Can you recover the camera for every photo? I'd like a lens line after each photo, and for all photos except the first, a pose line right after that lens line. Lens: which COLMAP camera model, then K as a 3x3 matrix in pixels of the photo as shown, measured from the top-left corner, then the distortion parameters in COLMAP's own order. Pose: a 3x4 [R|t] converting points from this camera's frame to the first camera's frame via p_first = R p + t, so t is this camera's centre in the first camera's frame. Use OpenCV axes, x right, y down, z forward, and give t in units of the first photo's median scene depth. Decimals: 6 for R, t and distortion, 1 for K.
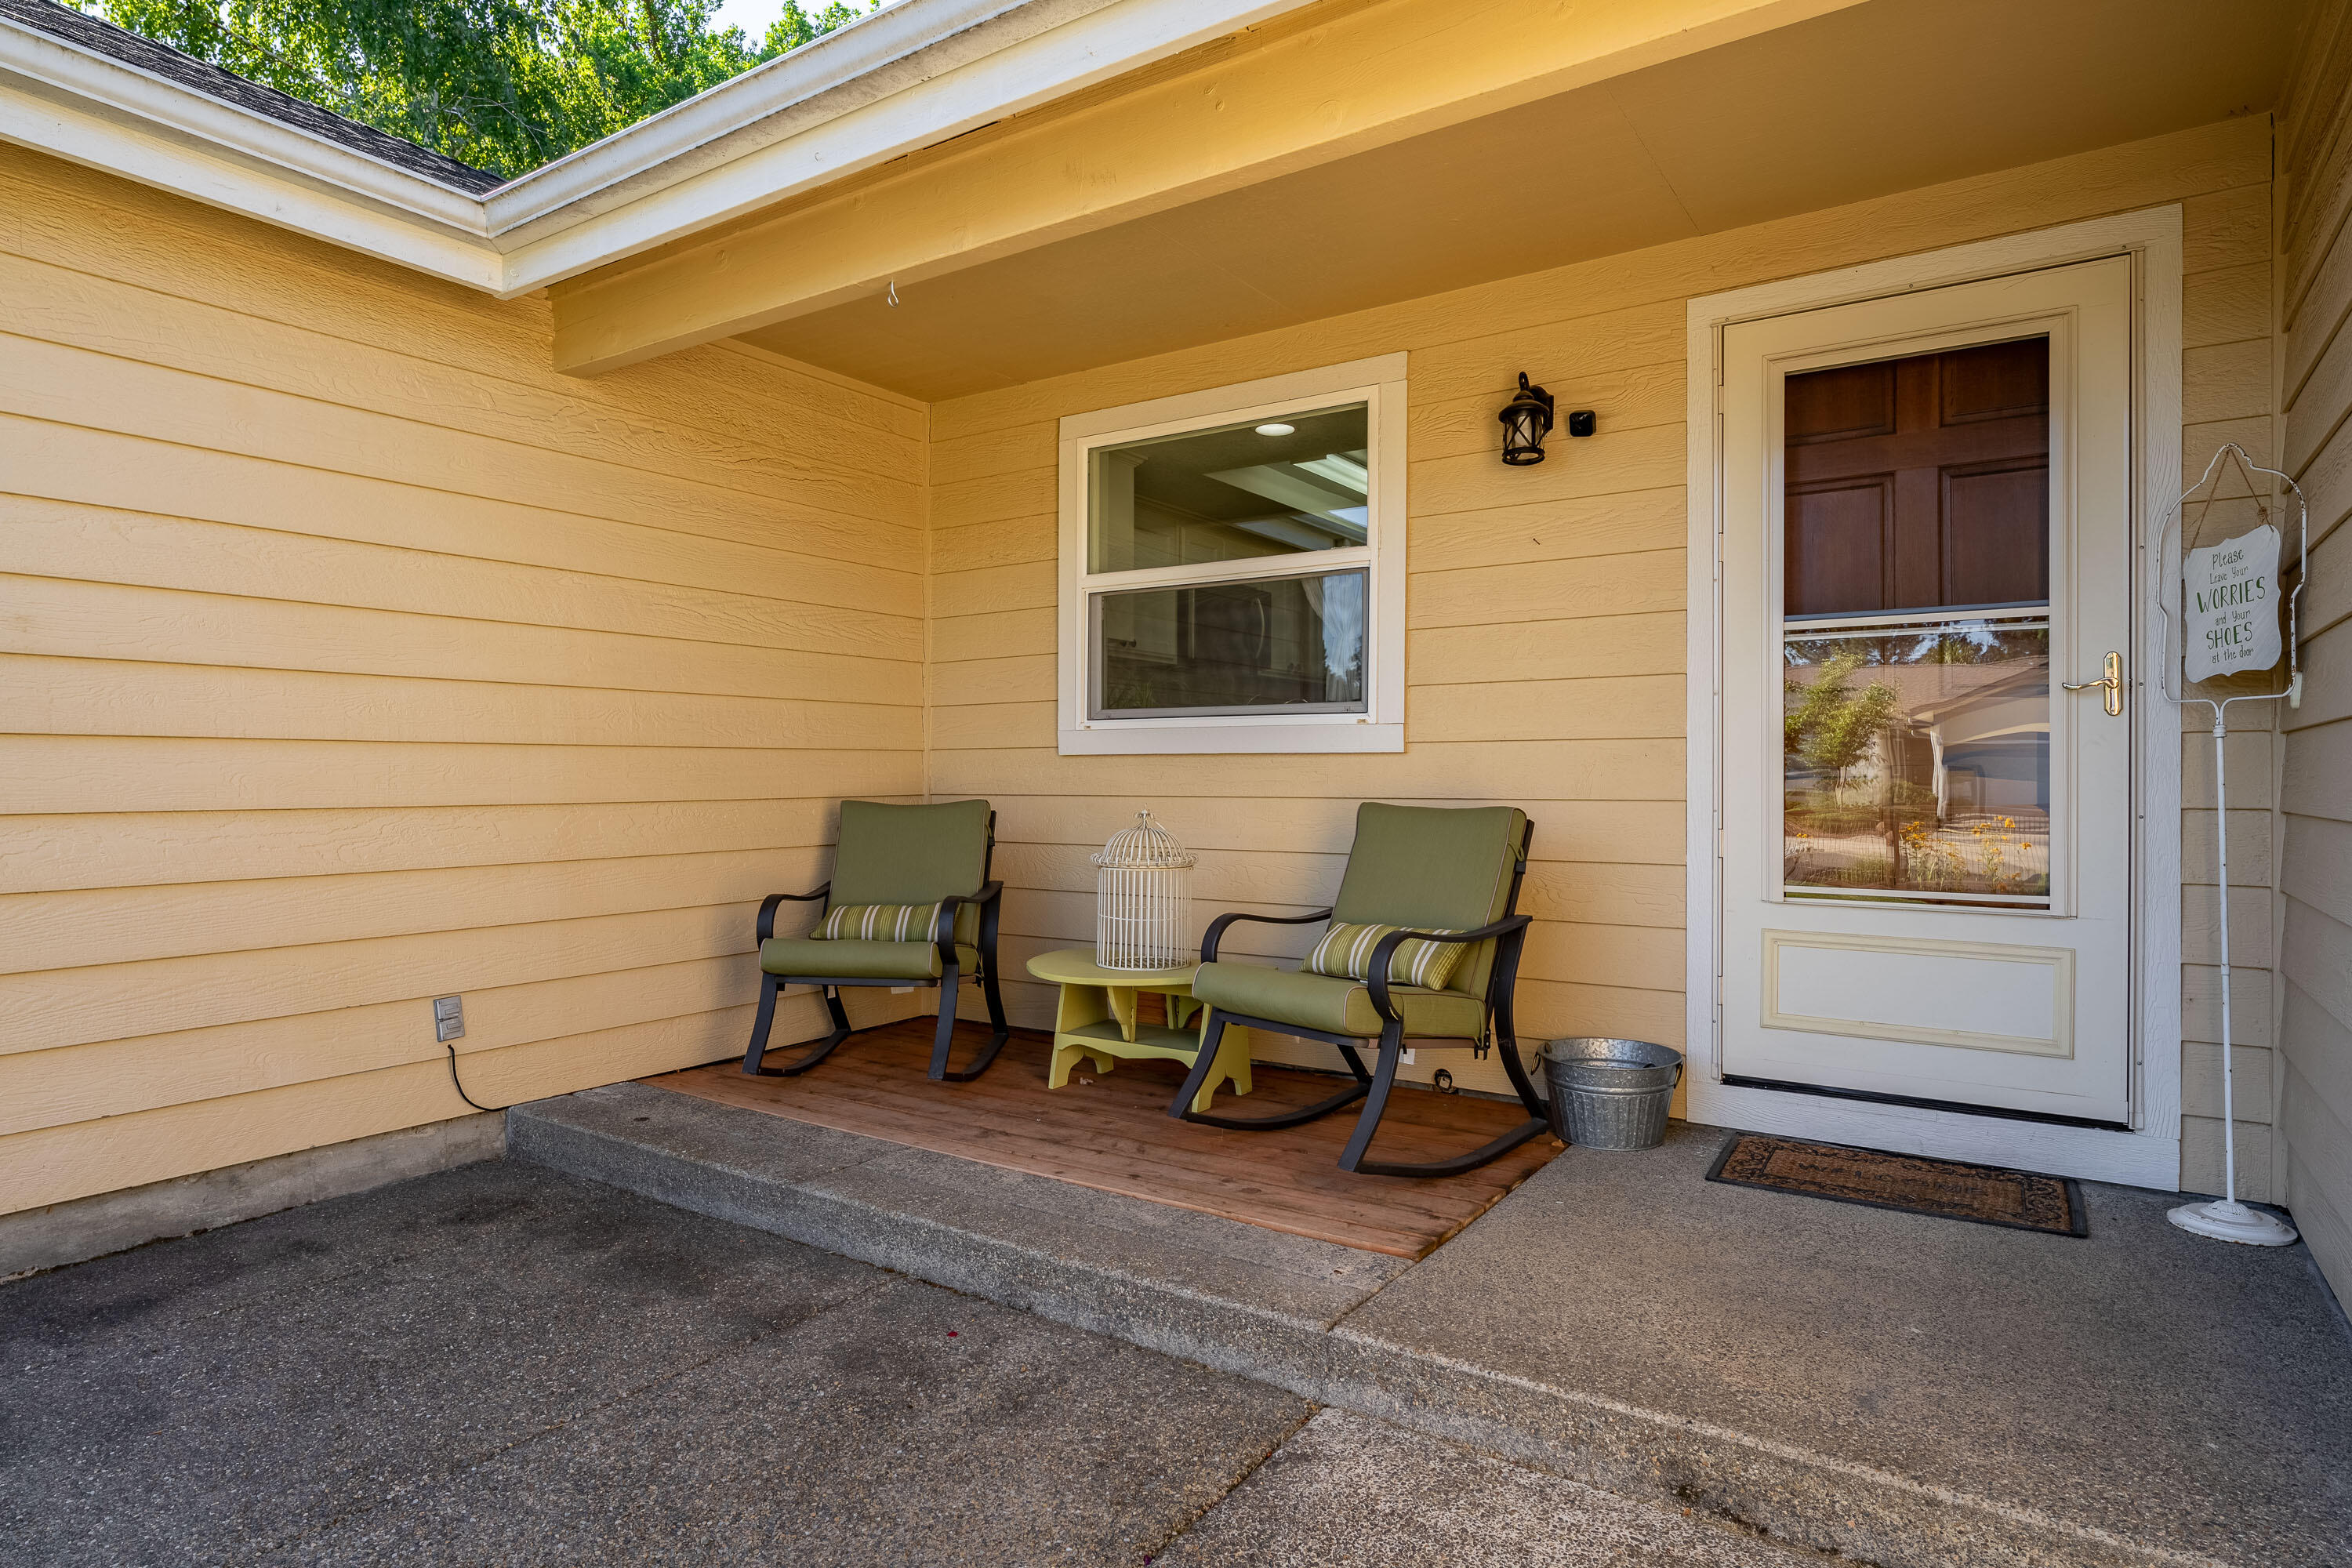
lens RADIAL K [[1310.1, 0, 1182.9], [0, 1310.1, 769.1], [0, 0, 1]] dist [-0.000269, 0.000342]
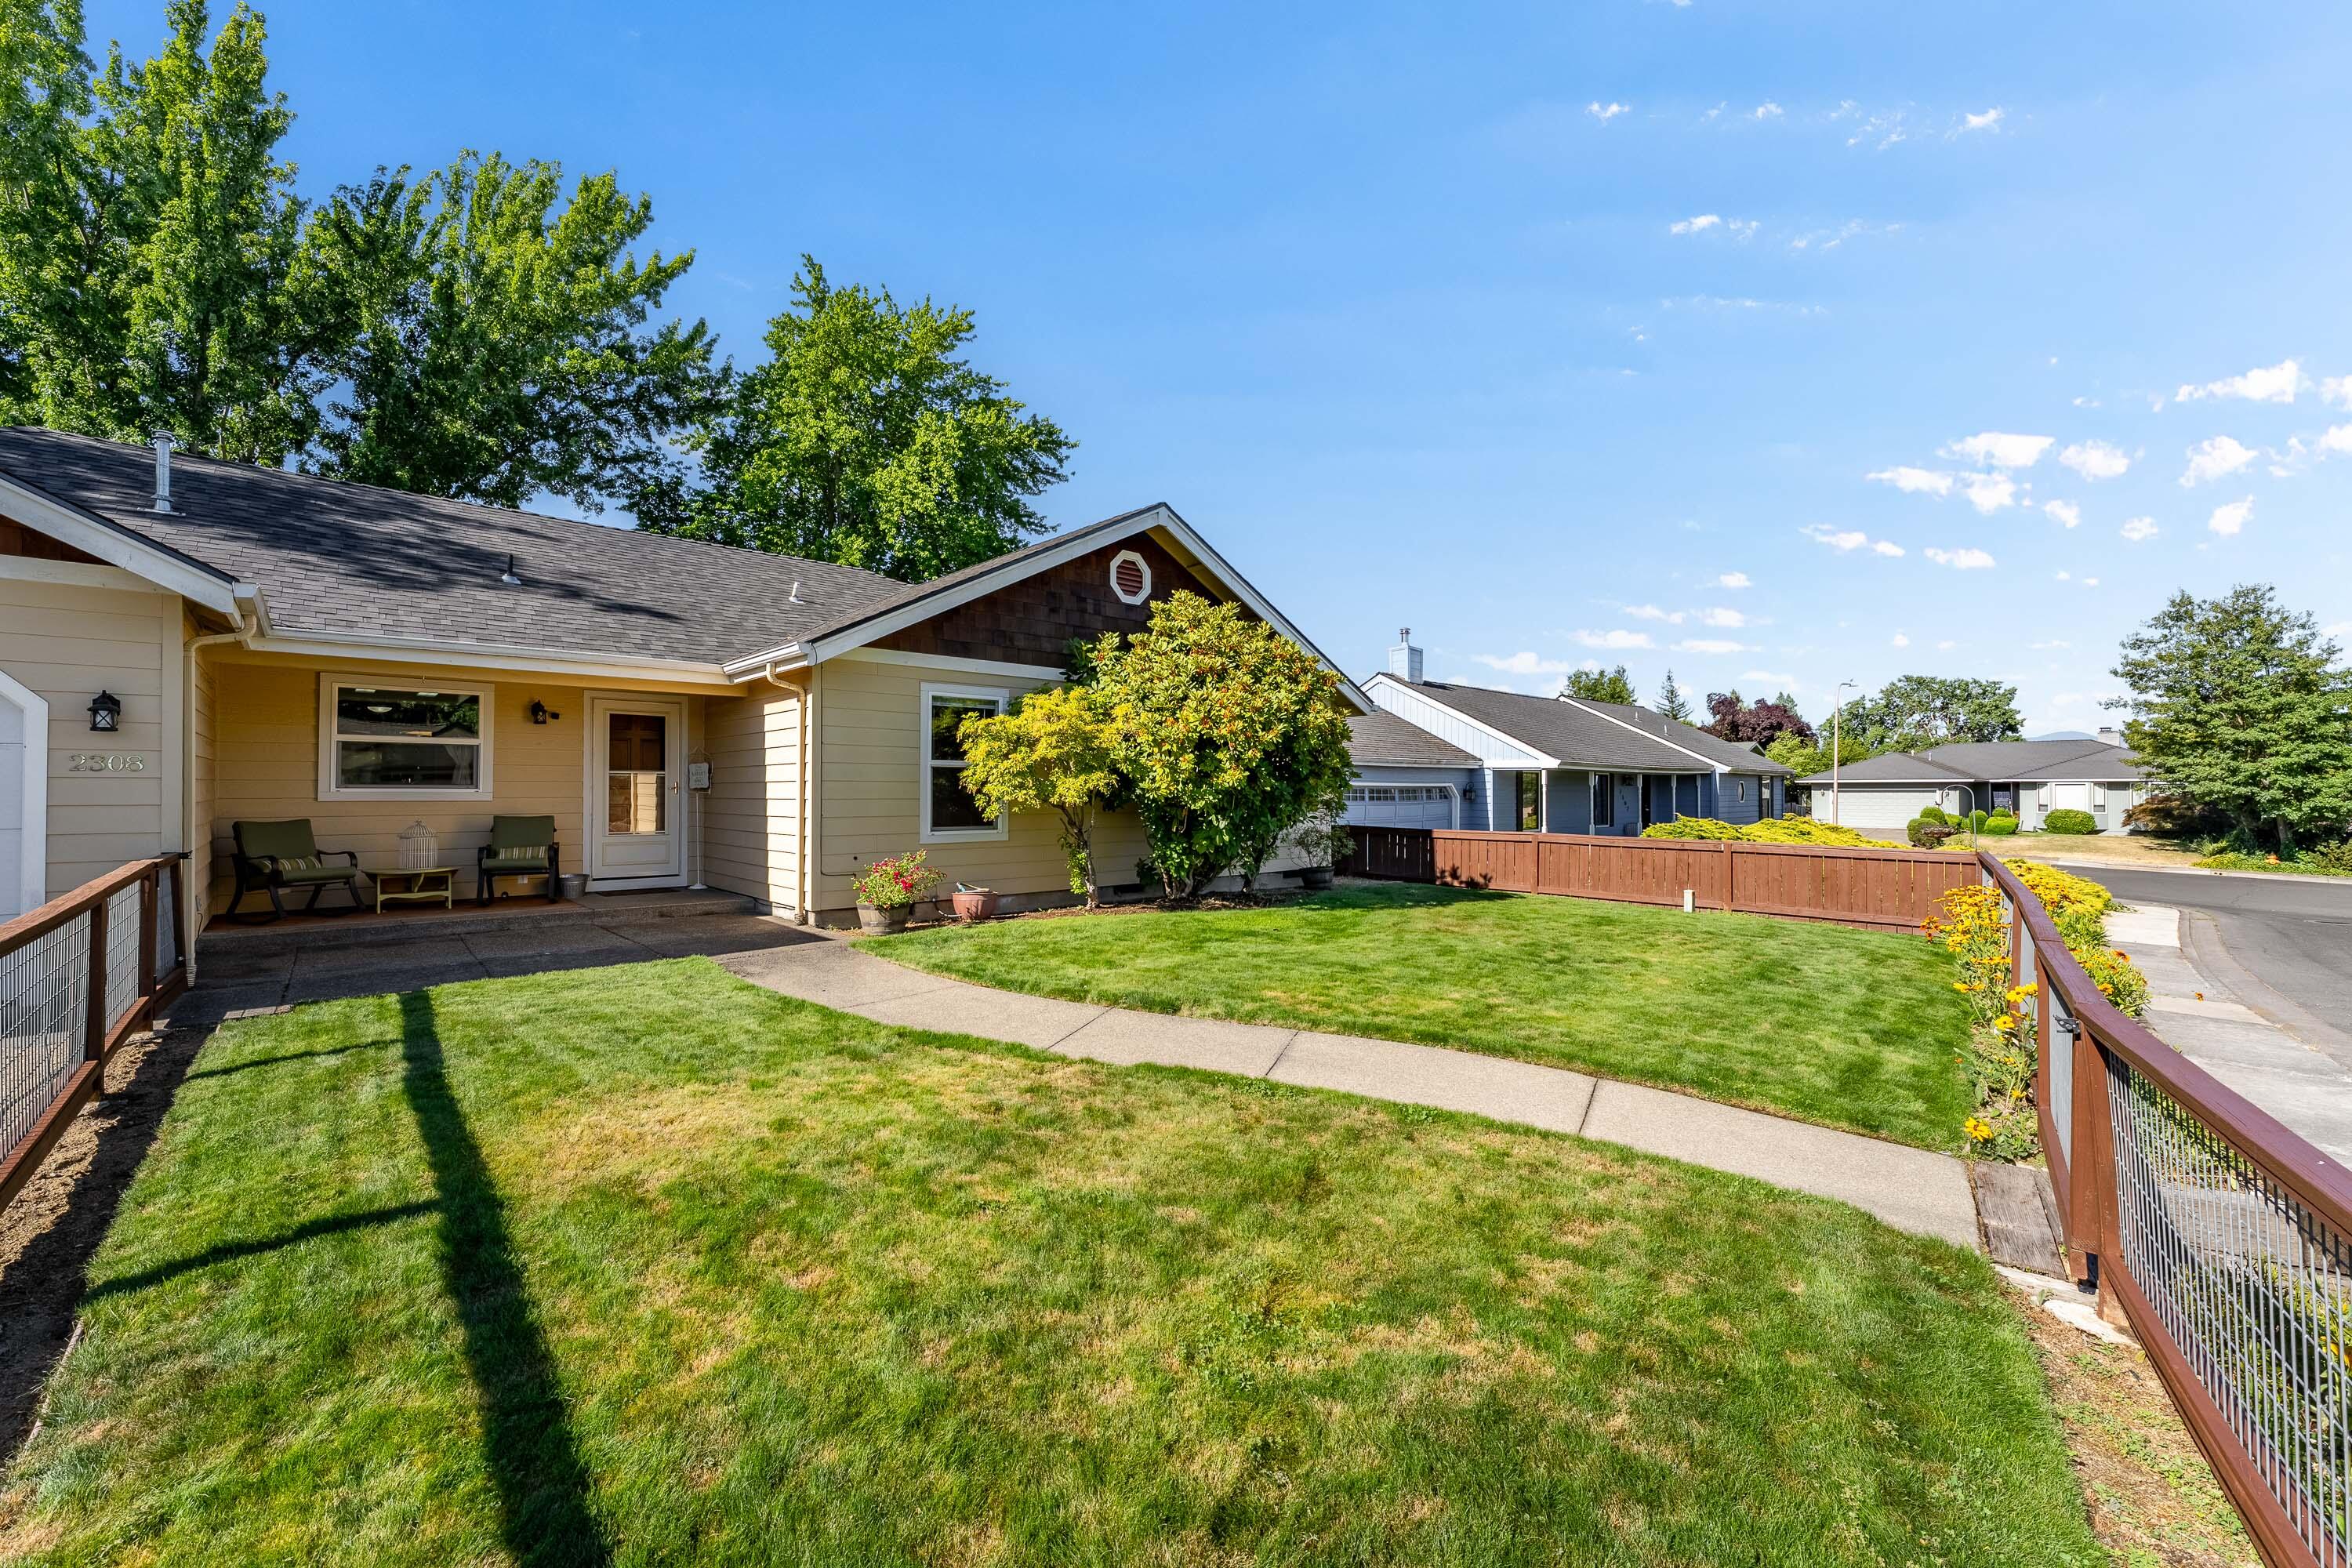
lens RADIAL K [[941.3, 0, 1173.0], [0, 941.3, 782.6], [0, 0, 1]] dist [-0.005270, 0.000056]
pose [[0.273973, 0.015916, 0.961606, -1.750598], [-0.005561, 0.999873, -0.014965, -0.034194], [-0.961721, -0.001248, 0.274027, -1.425386]]
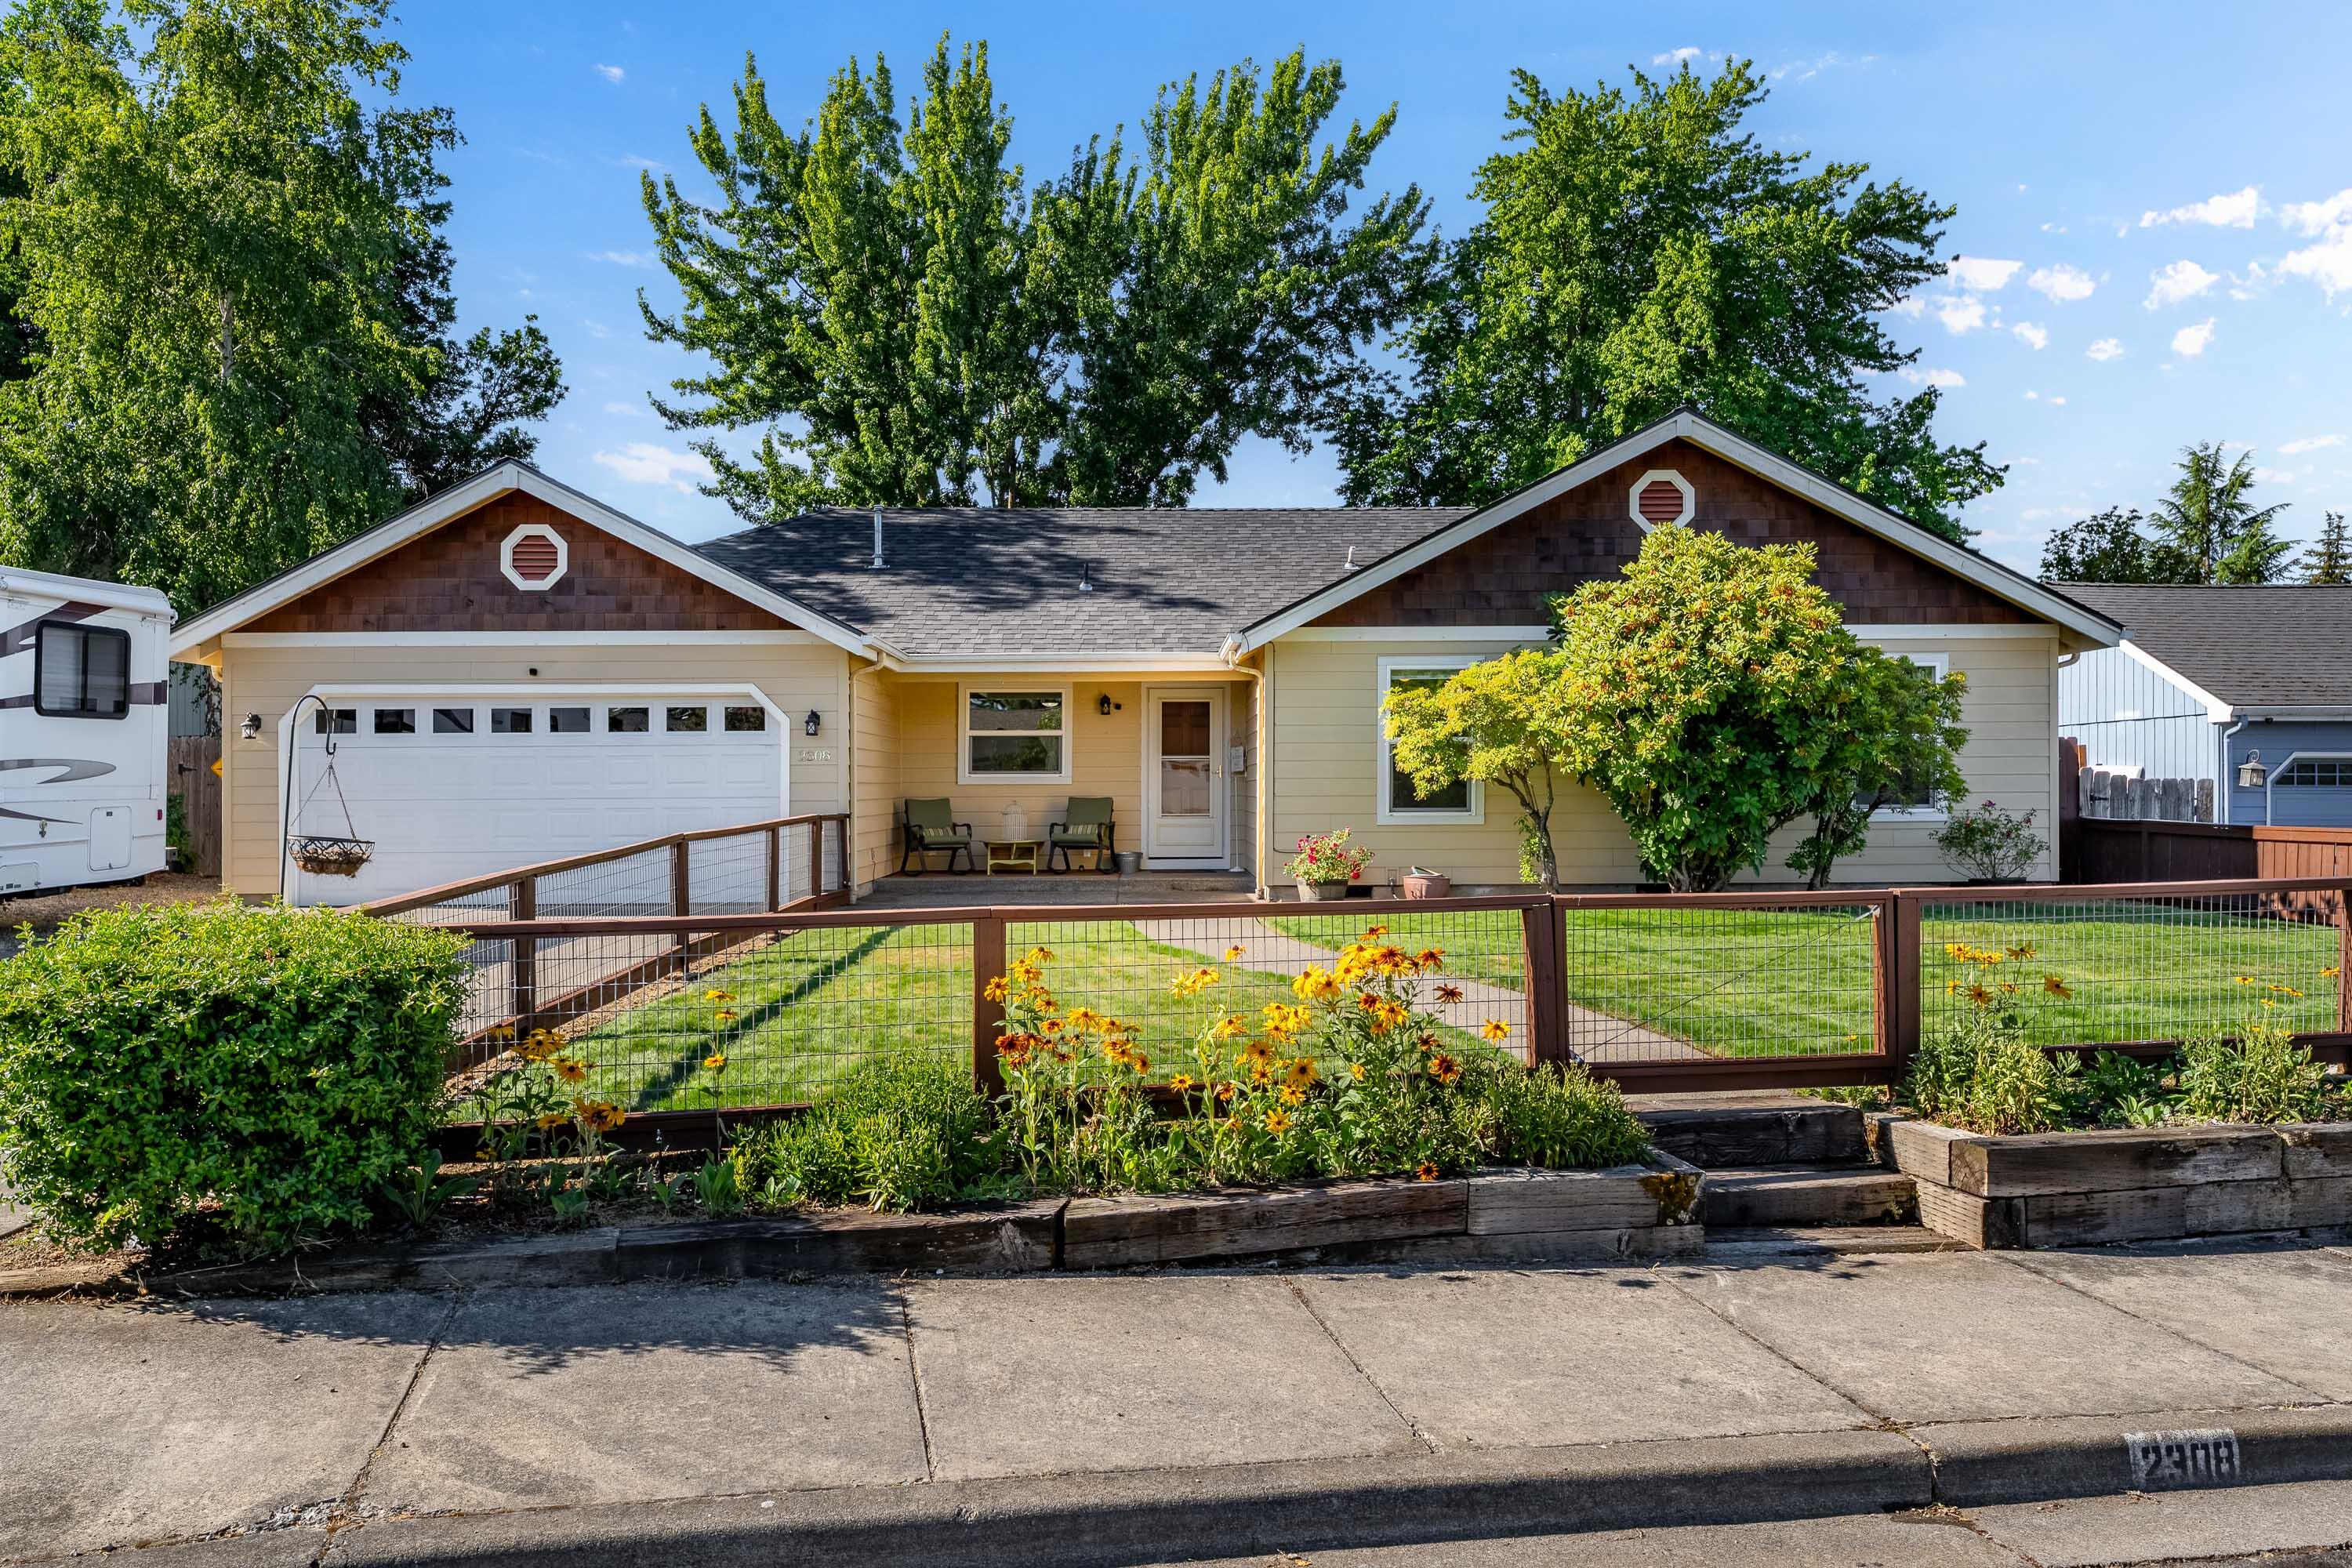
lens RADIAL K [[1564.3, 0, 1173.2], [0, 1564.3, 789.8], [0, 0, 1]] dist [-0.000433, 0.003708]
pose [[0.849276, 0.002243, 0.527944, -2.085238], [-0.001102, 0.999996, -0.002476, 0.015706], [-0.527948, 0.001521, 0.849275, -3.193833]]
